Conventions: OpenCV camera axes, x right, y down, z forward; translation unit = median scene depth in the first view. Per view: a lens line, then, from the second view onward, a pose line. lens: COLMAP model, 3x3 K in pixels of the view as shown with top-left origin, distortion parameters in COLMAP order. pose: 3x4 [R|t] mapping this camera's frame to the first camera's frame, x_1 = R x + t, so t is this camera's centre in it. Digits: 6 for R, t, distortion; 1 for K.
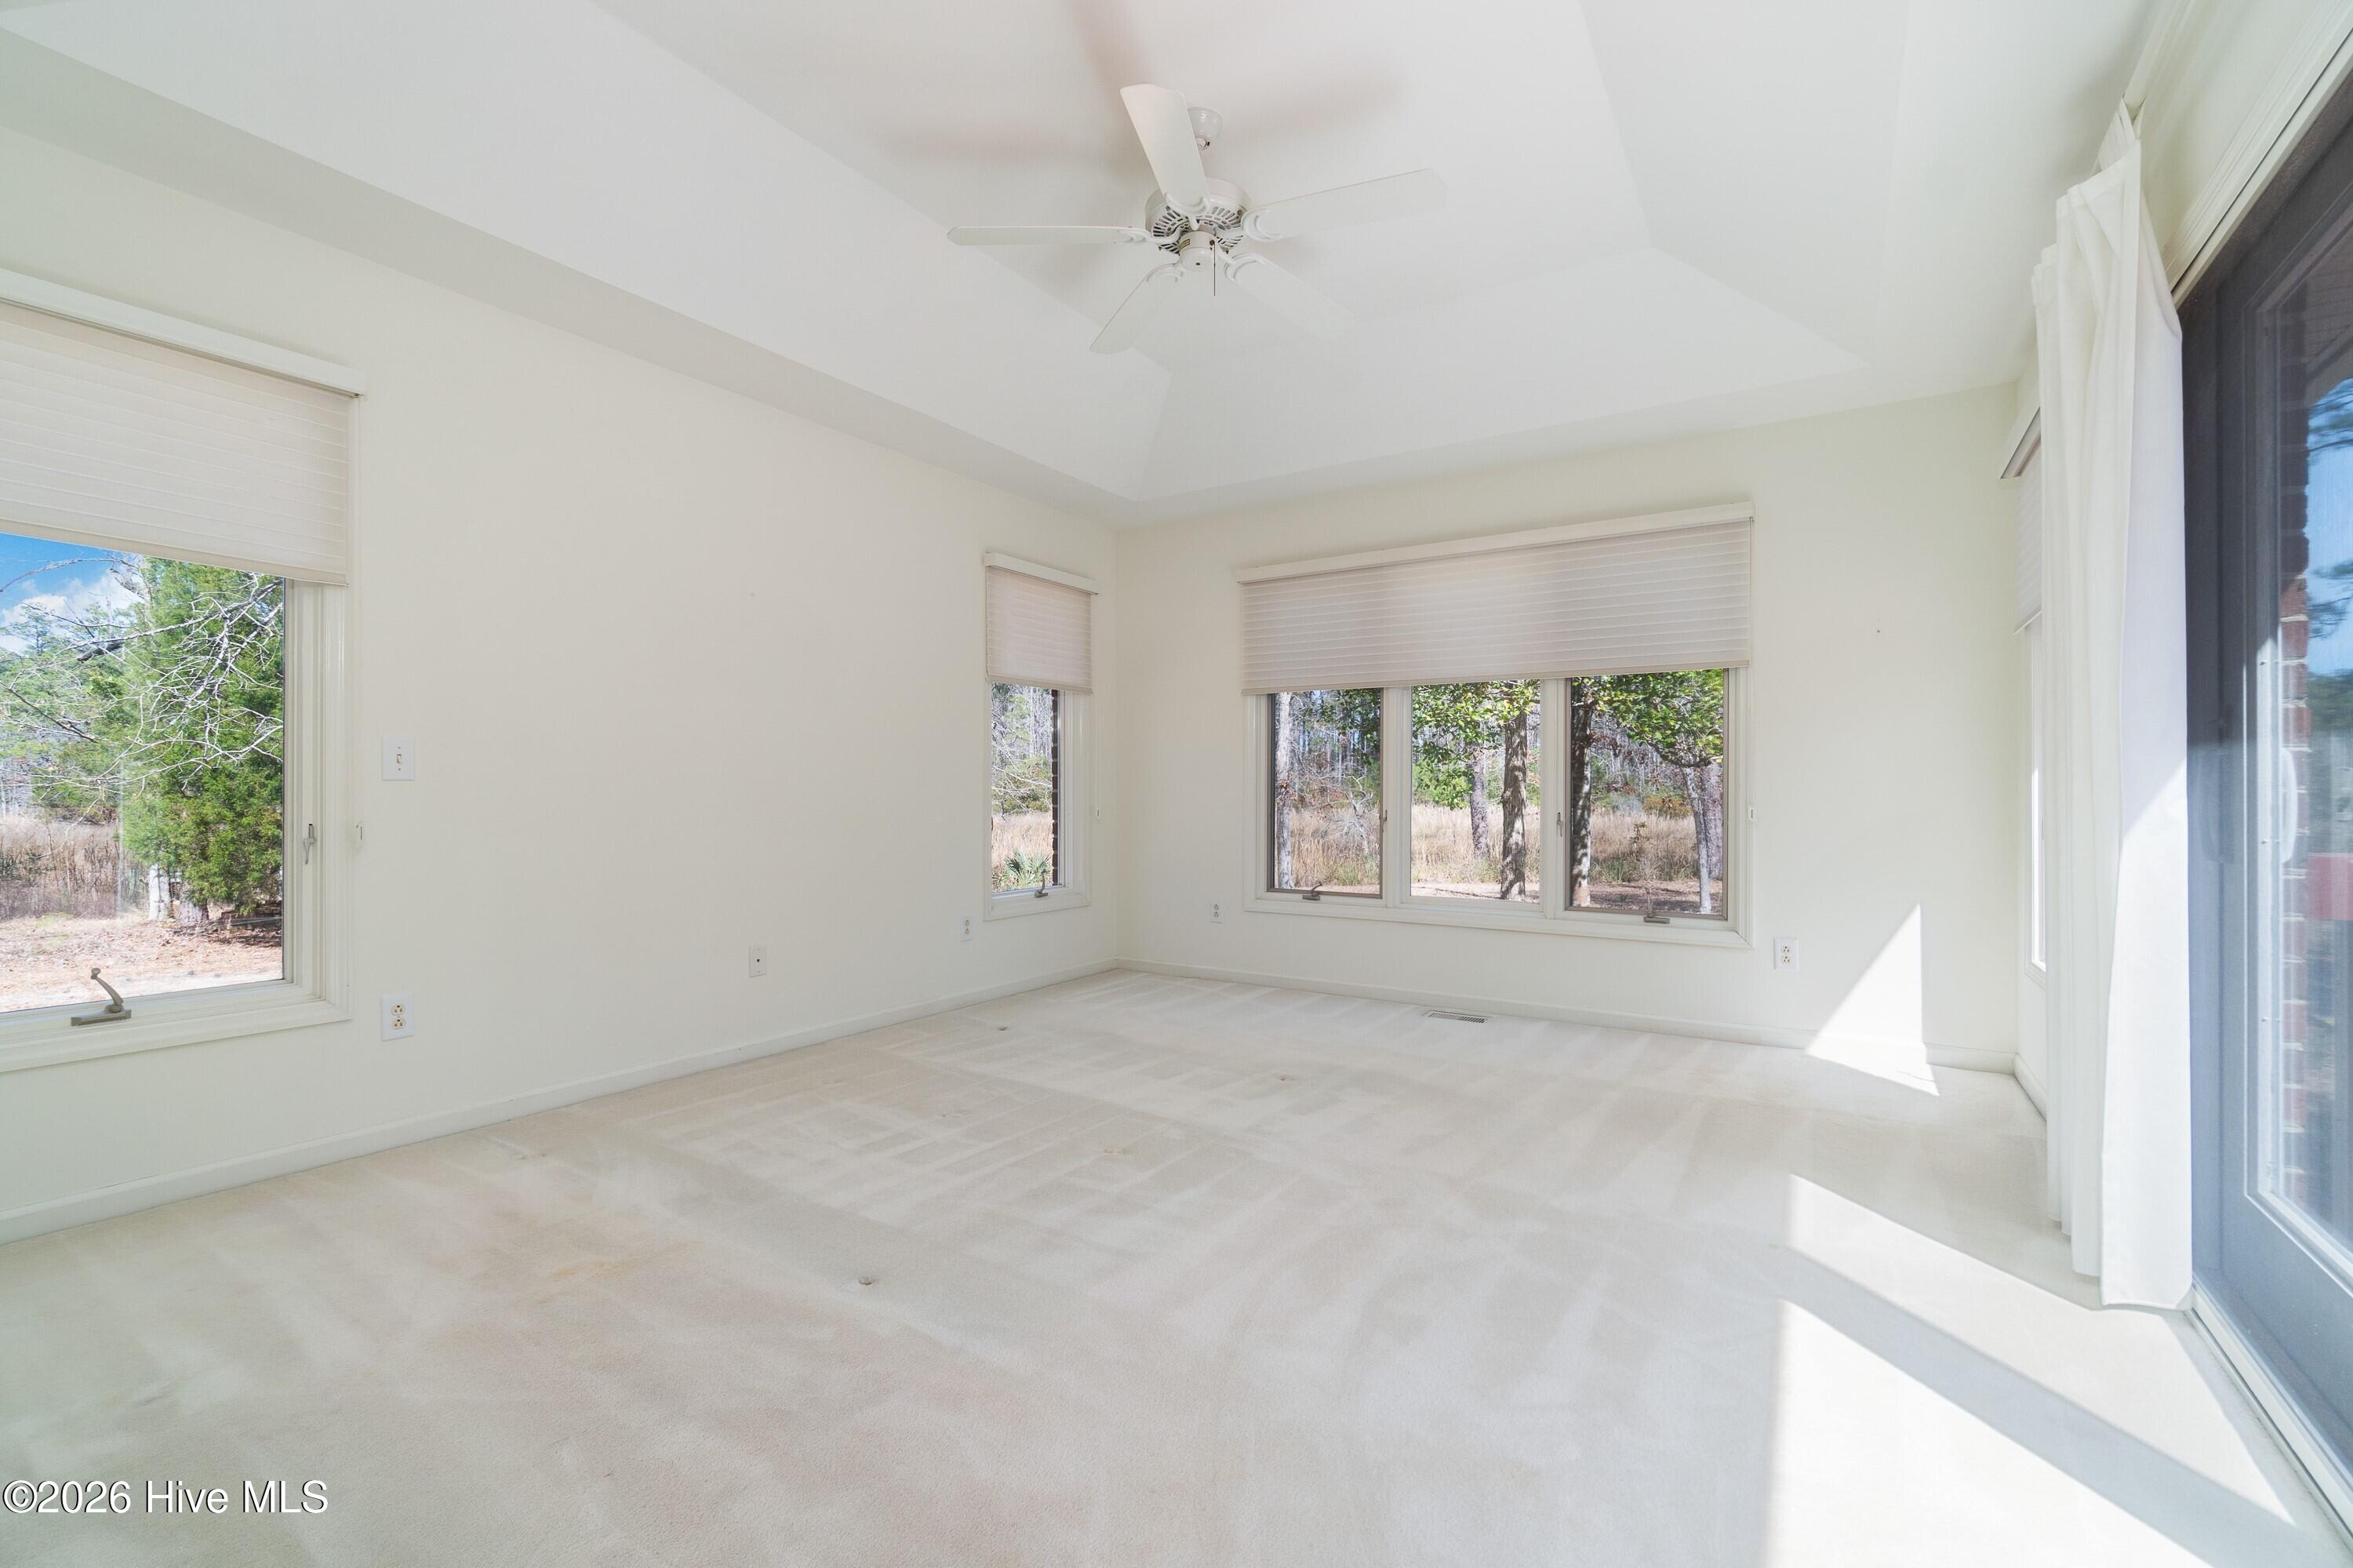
lens RADIAL K [[1012.9, 0, 1167.4], [0, 1012.9, 792.3], [0, 0, 1]] dist [-0.002754, -0.000125]
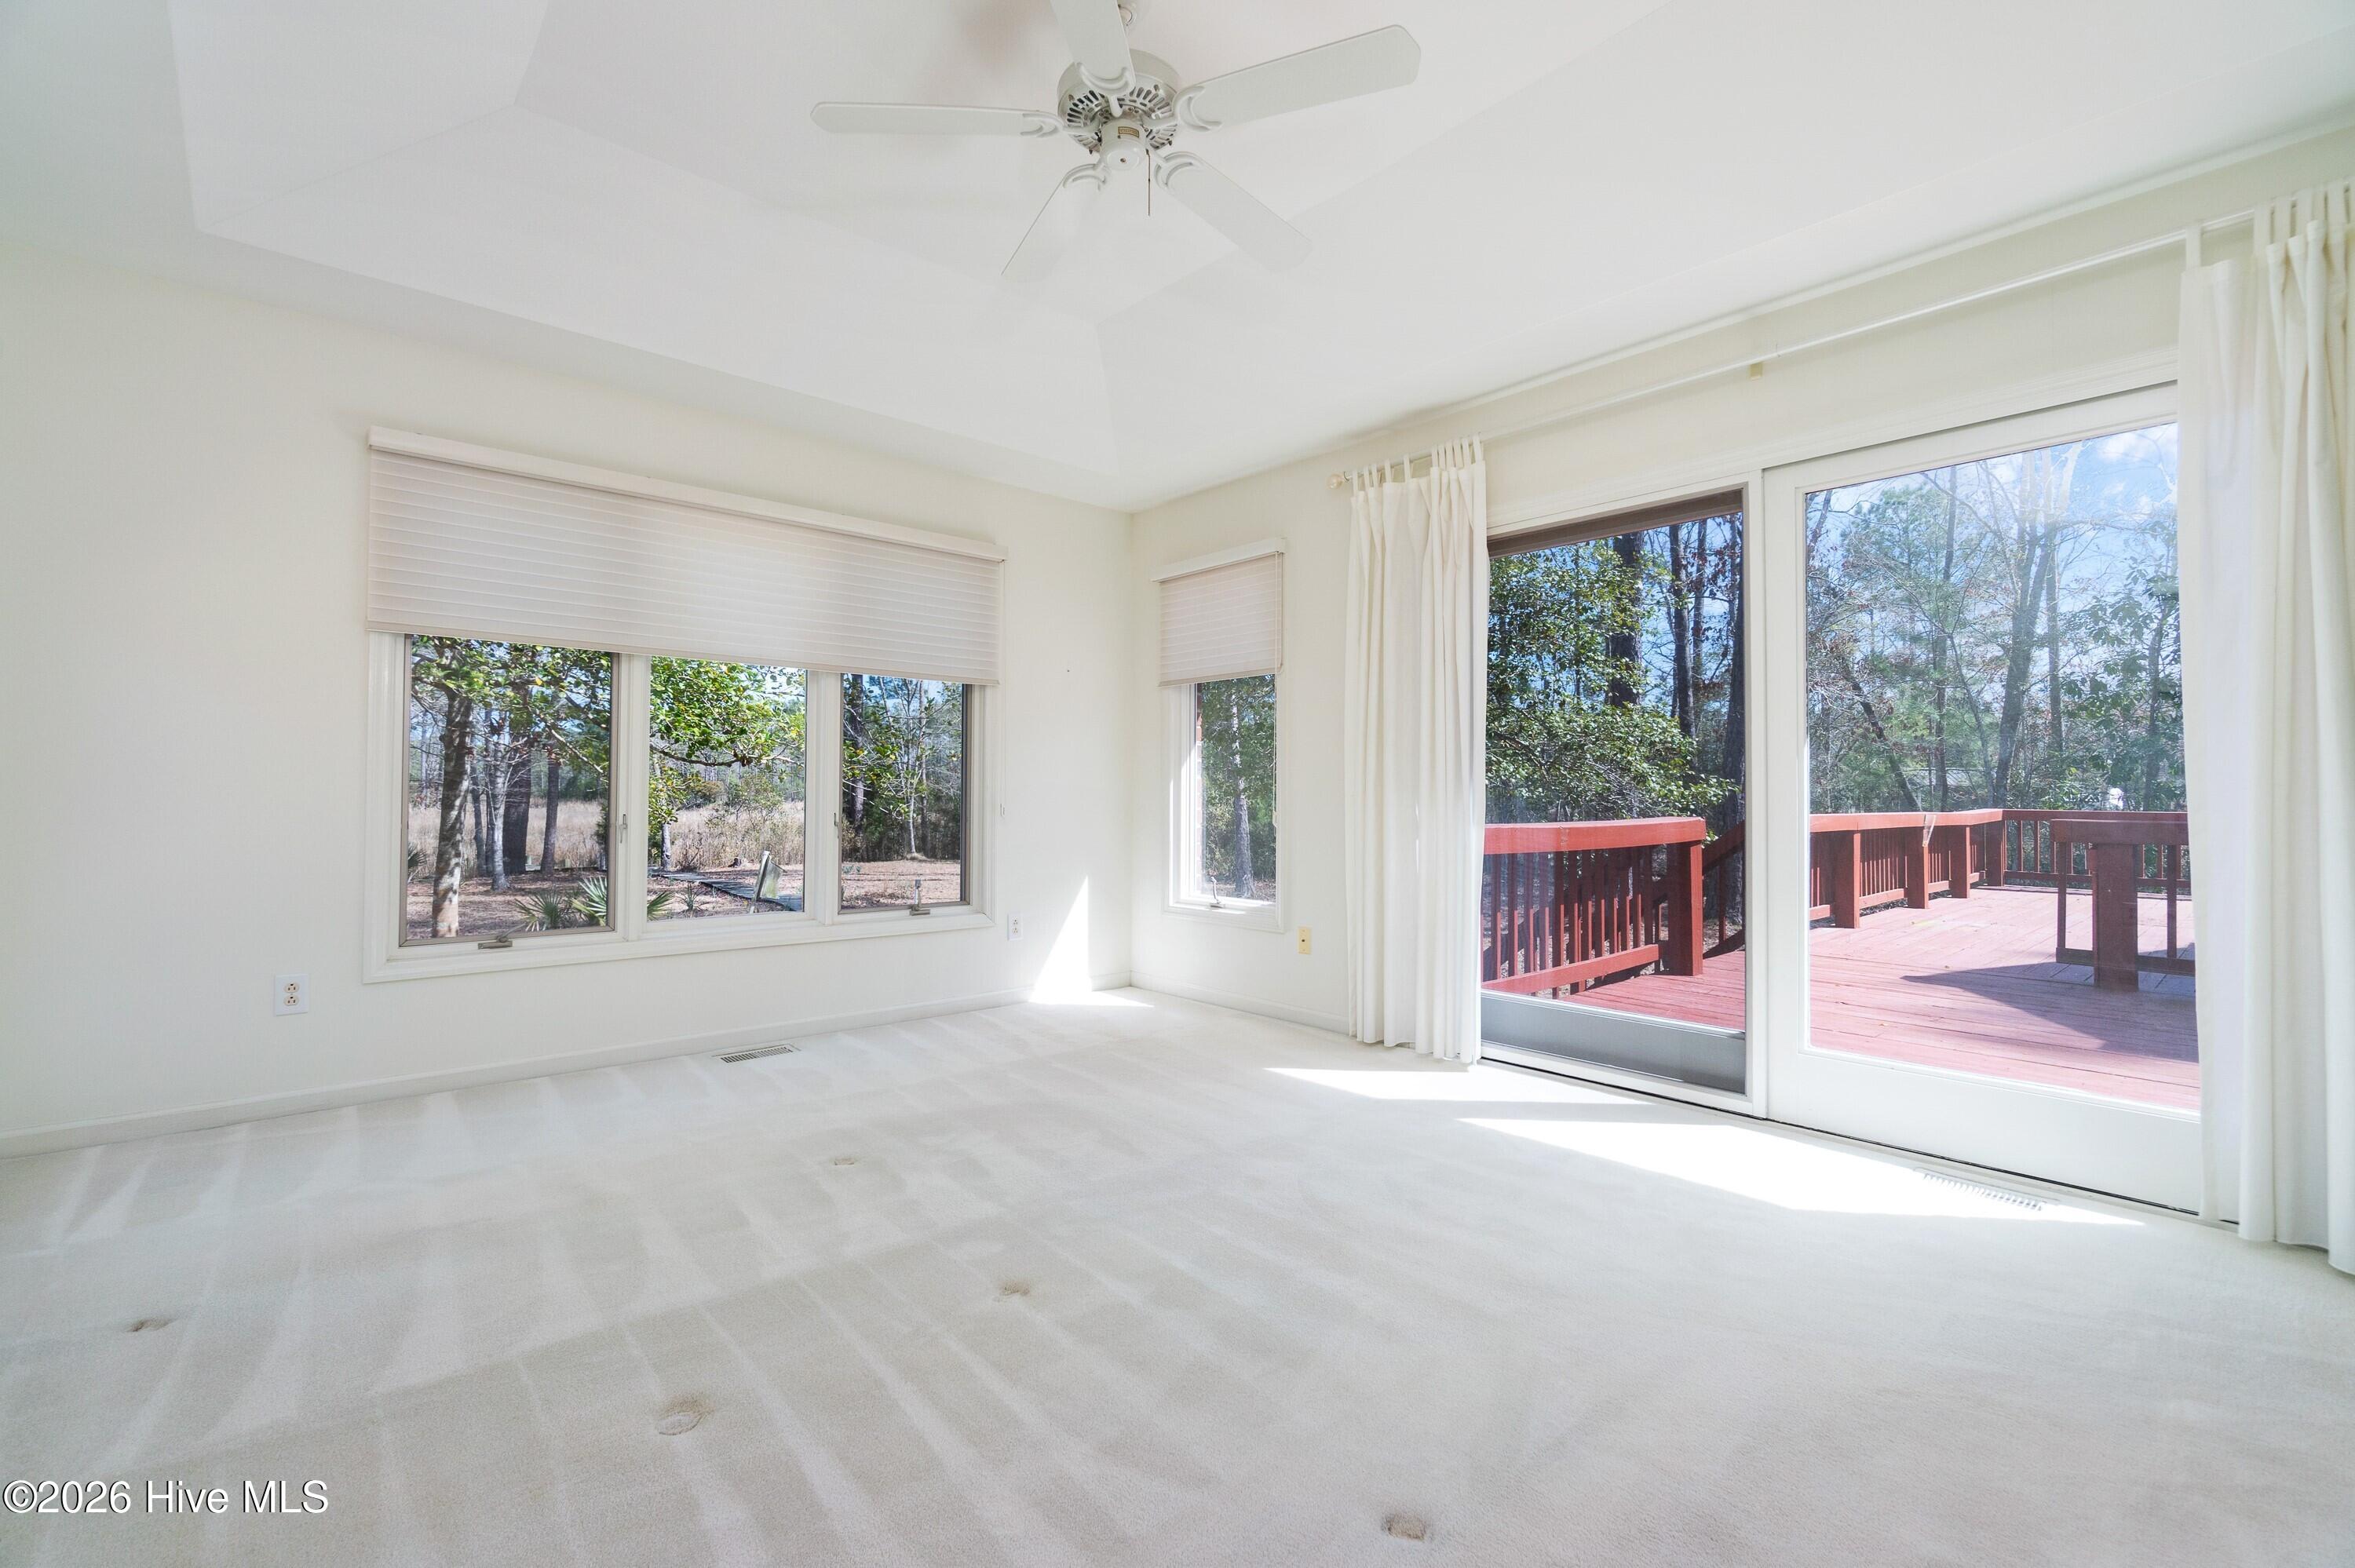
lens RADIAL K [[1013.5, 0, 1168.5], [0, 1013.5, 782.2], [0, 0, 1]] dist [-0.002754, -0.000125]
pose [[0.271365, 0.011682, 0.962406, -0.500464], [-0.005502, 0.999929, -0.010586, -0.000686], [-0.962461, -0.002423, 0.271410, 0.486904]]
